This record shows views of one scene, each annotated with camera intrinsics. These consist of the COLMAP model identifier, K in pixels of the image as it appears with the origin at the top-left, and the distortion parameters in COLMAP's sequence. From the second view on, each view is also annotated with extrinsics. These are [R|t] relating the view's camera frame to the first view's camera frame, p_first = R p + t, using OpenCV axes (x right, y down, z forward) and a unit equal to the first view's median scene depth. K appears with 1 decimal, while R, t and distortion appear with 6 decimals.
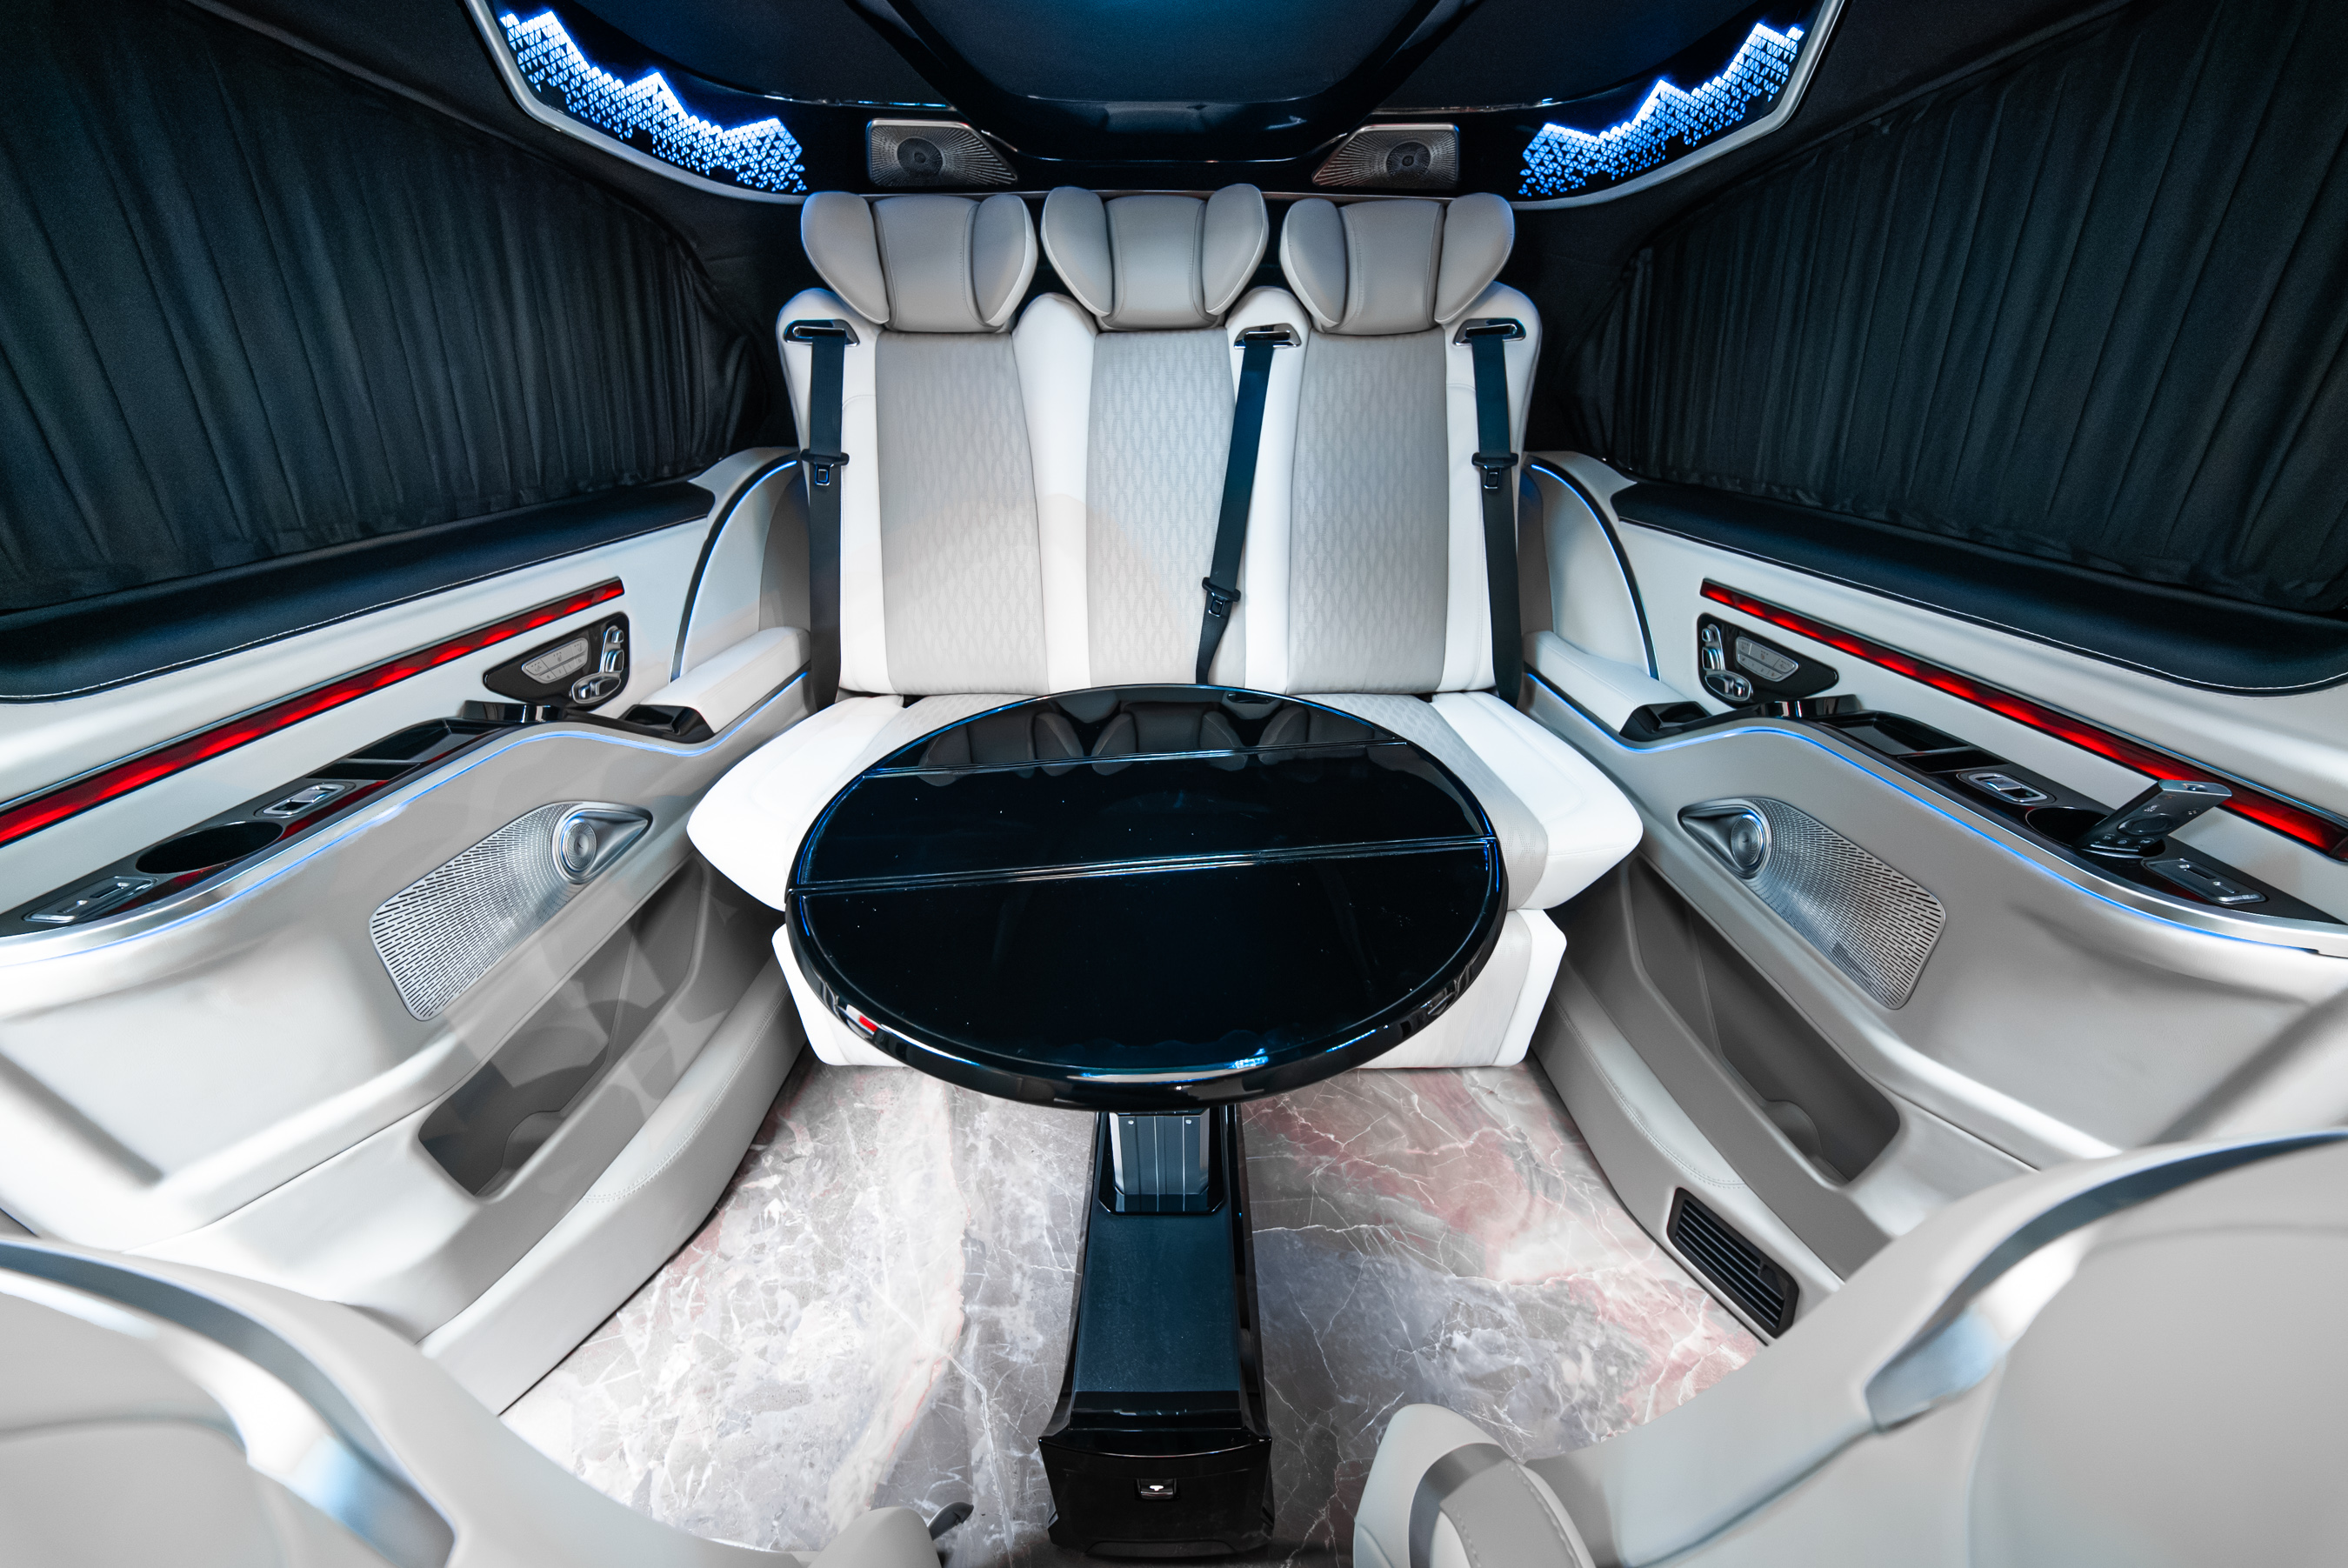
lens RADIAL K [[686.3, 0, 1181.0], [0, 686.3, 786.6], [0, 0, 1]] dist [-0.007056, -0.000930]
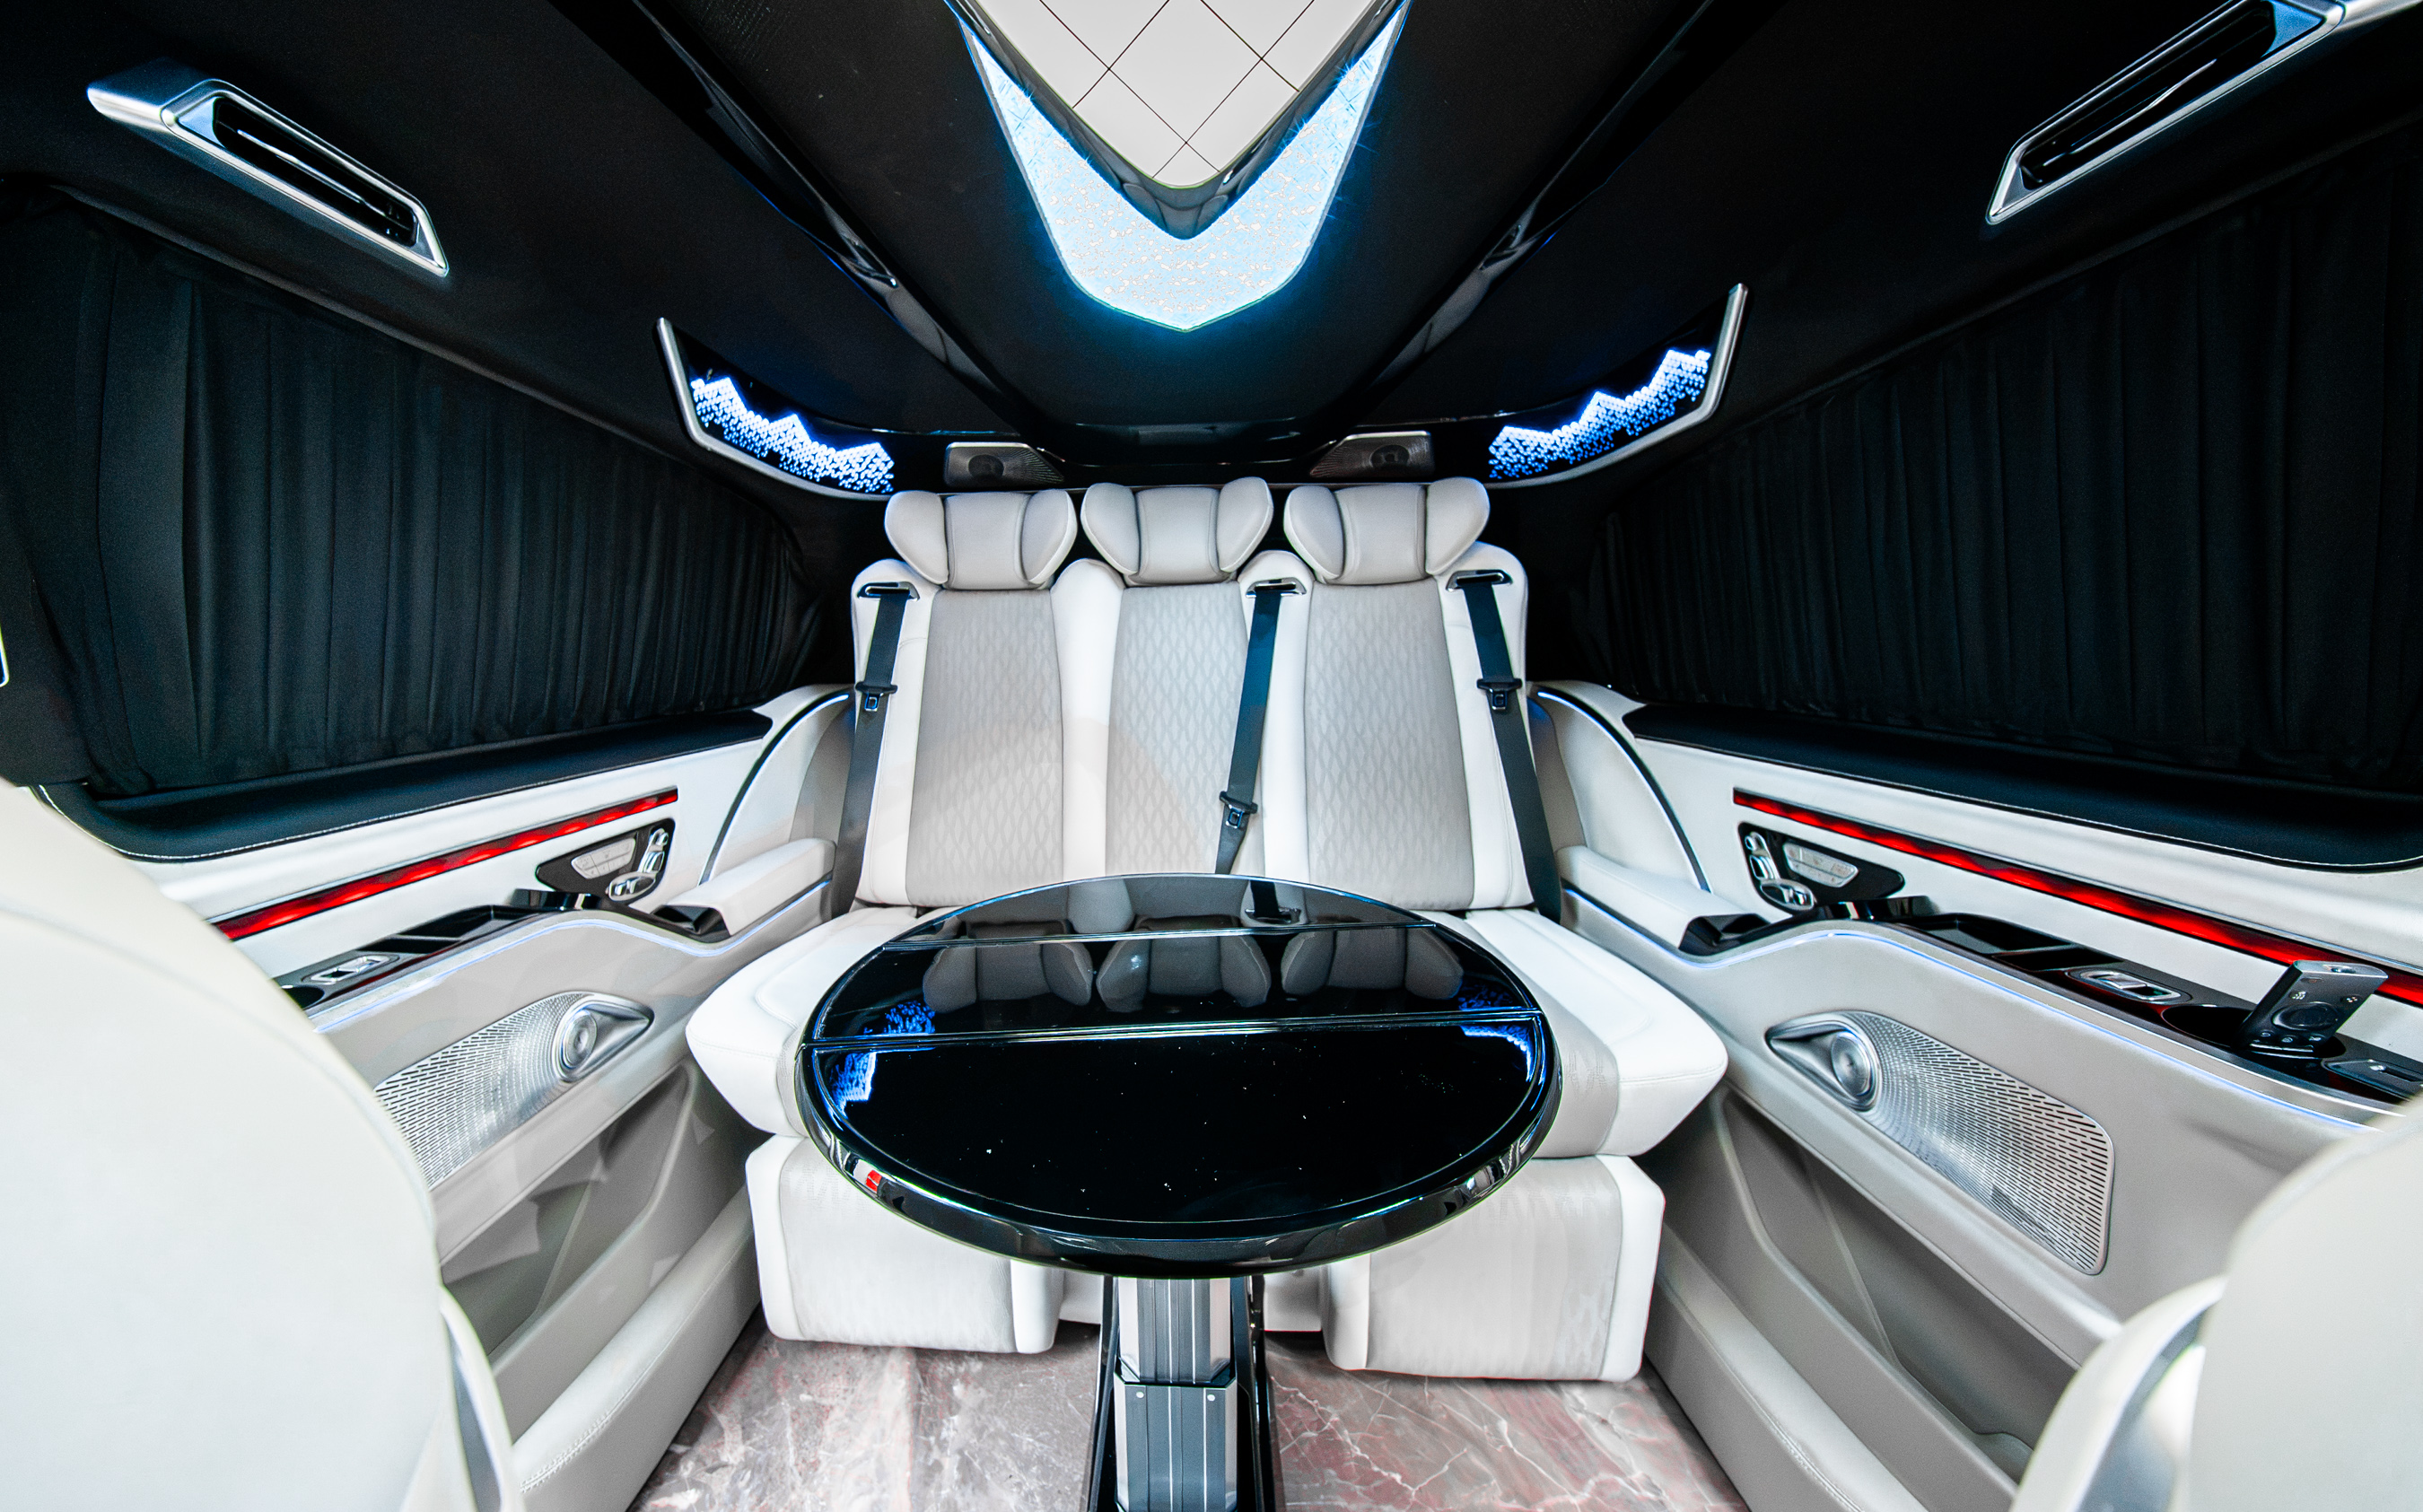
lens RADIAL K [[723.6, 0, 1150.0], [0, 723.6, 788.3], [0, 0, 1]] dist [-0.007542, -0.000861]
pose [[0.997855, -0.000821, -0.065456, -0.002670], [-0.020634, 0.945005, -0.326403, 0.052067], [0.062124, 0.327054, 0.942961, -0.026295]]
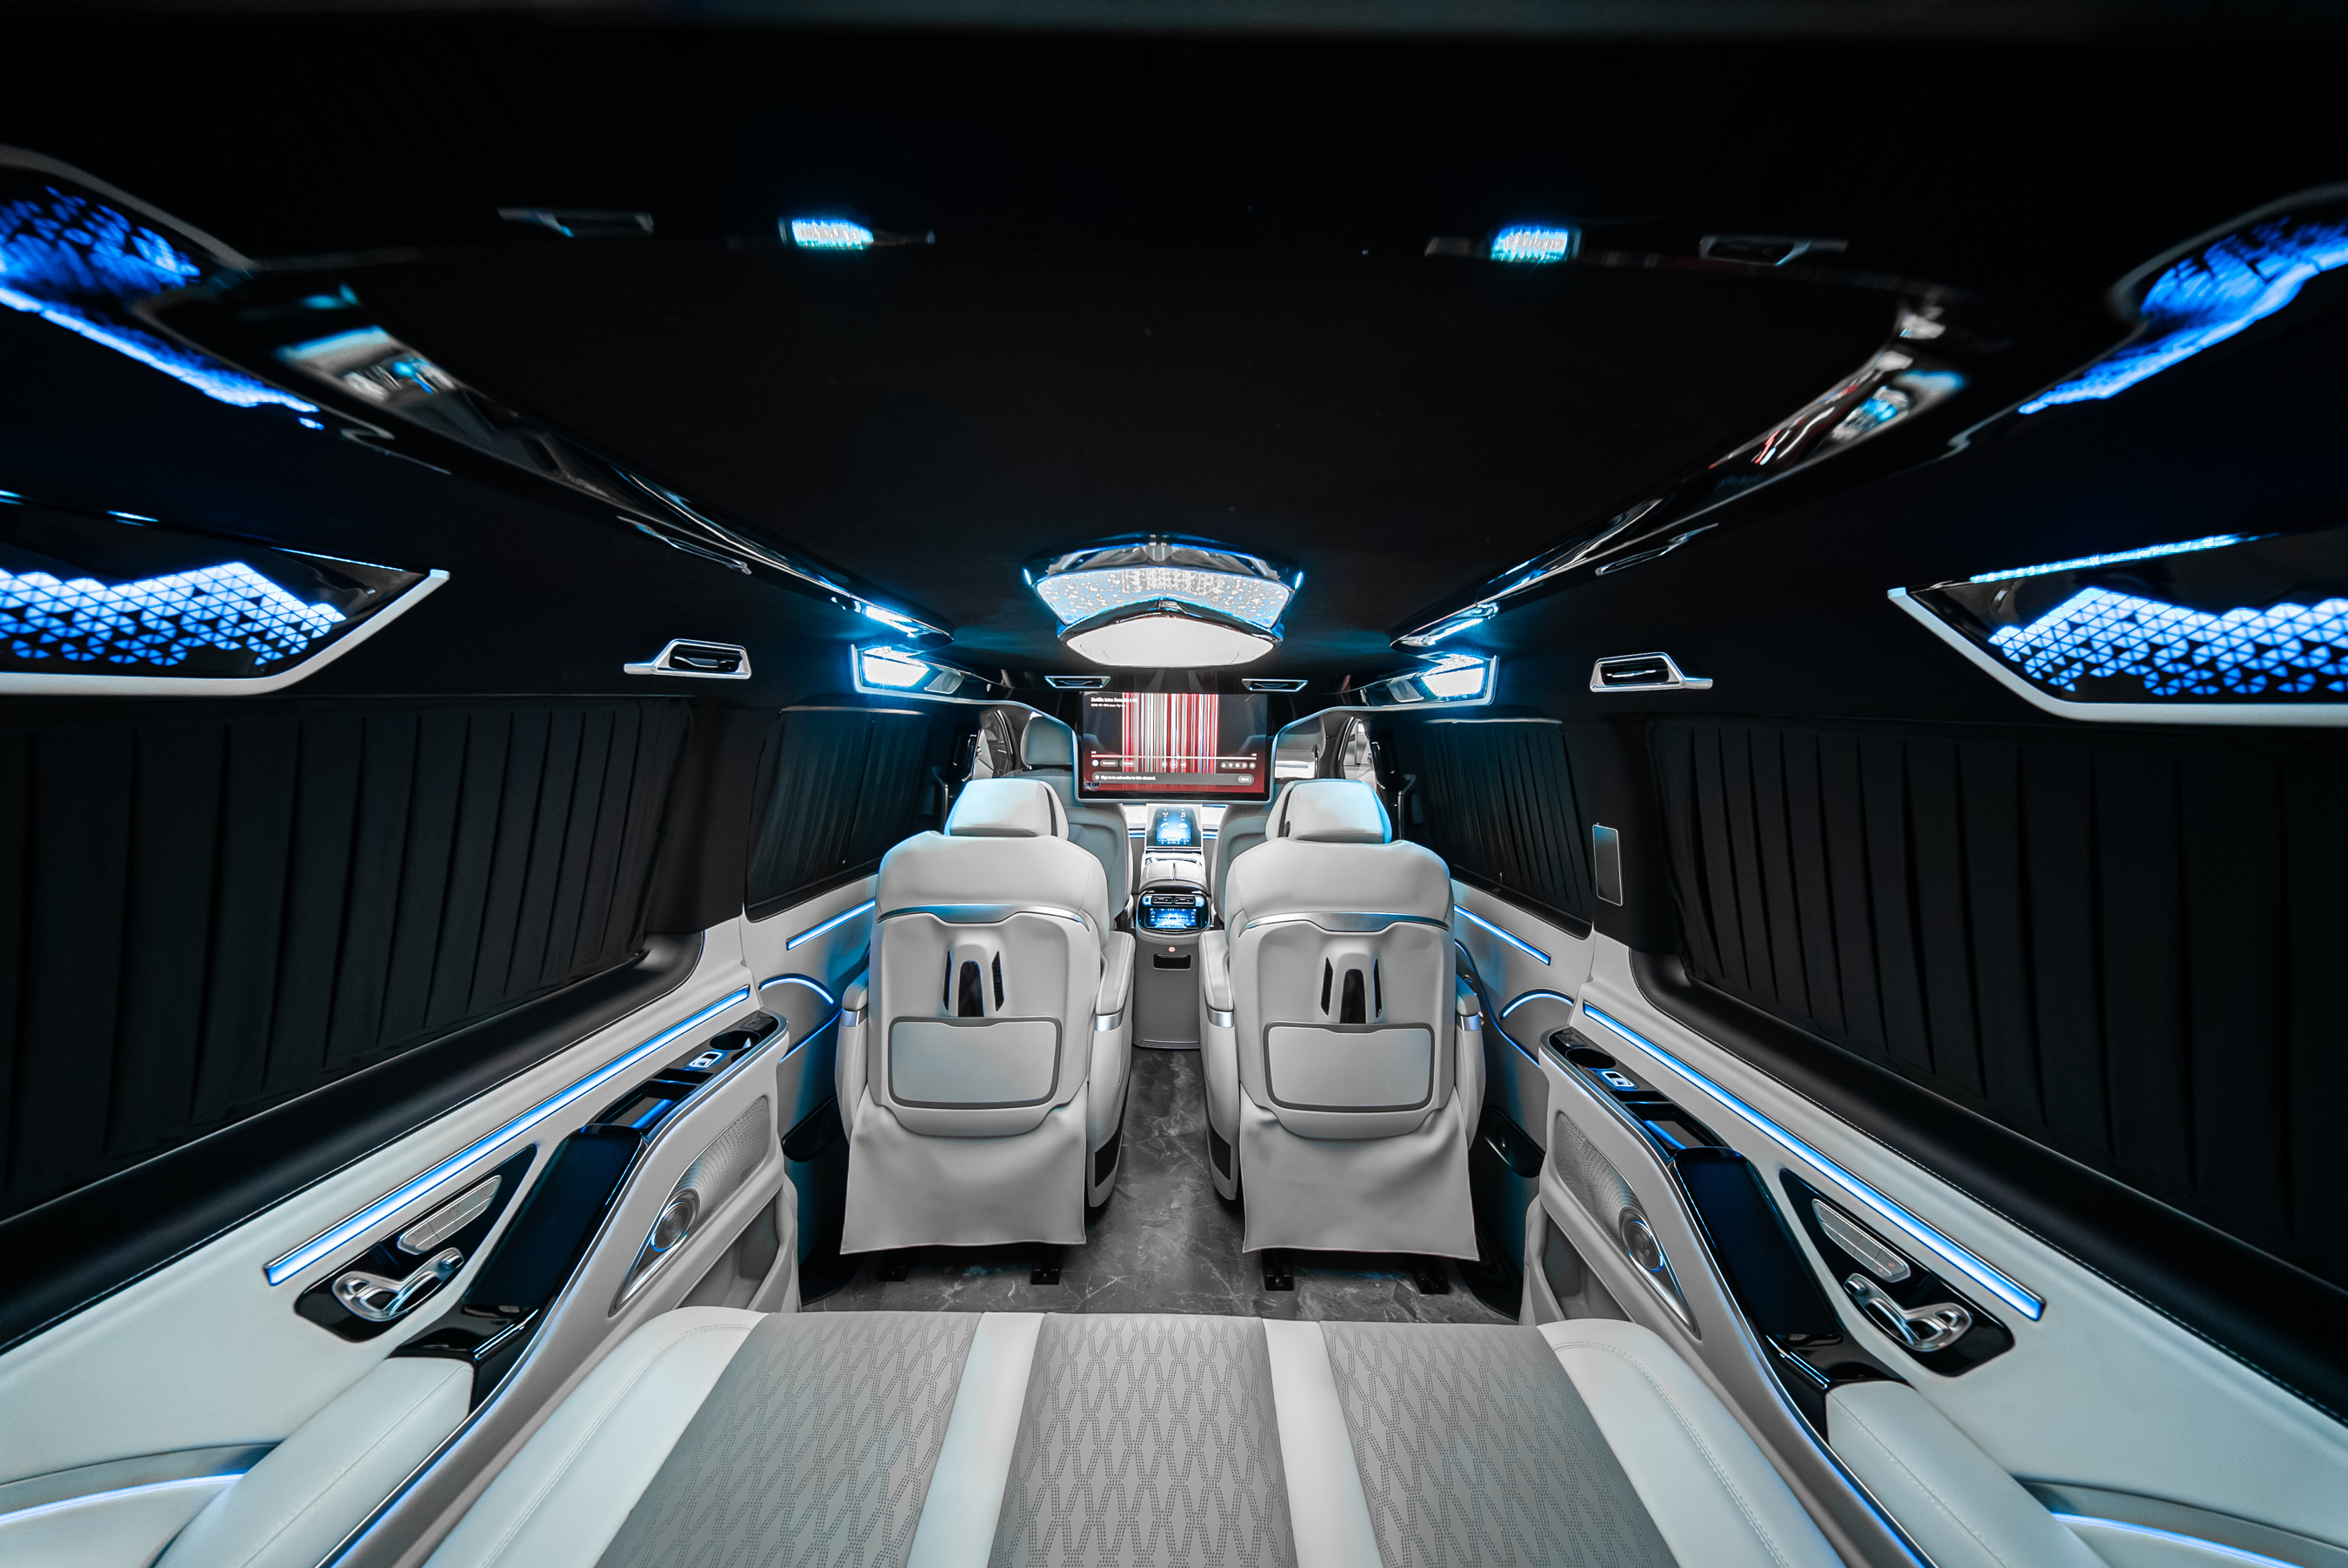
lens RADIAL K [[686.3, 0, 1169.3], [0, 686.3, 777.5], [0, 0, 1]] dist [-0.007056, -0.000930]
pose [[-0.999696, -0.018885, 0.015820, -0.038966], [-0.006700, 0.826382, 0.563069, -1.027698], [-0.023707, 0.562793, -0.826258, 1.256865]]
